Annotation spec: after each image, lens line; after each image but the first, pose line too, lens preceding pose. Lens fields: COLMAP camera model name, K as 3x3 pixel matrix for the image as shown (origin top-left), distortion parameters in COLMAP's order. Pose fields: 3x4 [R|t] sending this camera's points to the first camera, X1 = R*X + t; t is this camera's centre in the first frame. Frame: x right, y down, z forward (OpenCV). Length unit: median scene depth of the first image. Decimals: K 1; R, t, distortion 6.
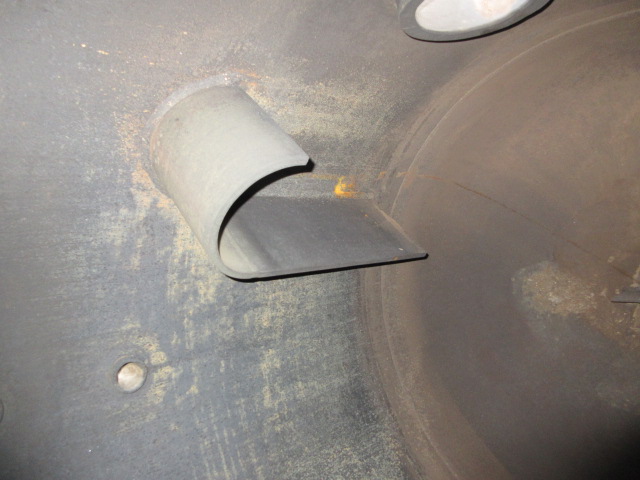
lens RADIAL K [[474.7, 0, 322.7], [0, 474.7, 235.0], [0, 0, 1]] dist [0.001665, -0.001541]
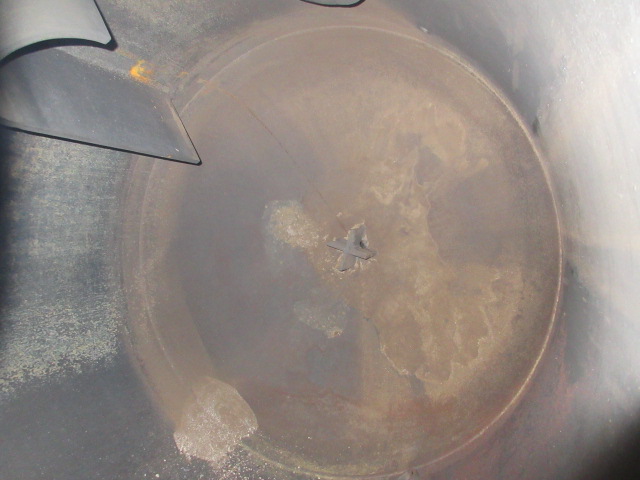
lens RADIAL K [[474.7, 0, 322.7], [0, 474.7, 235.0], [0, 0, 1]] dist [0.001665, -0.001541]
pose [[0.847143, 0.265741, 0.460142, -0.000574], [-0.352202, 0.929226, 0.111775, -0.024956], [-0.397872, -0.256752, 0.880781, -0.118465]]
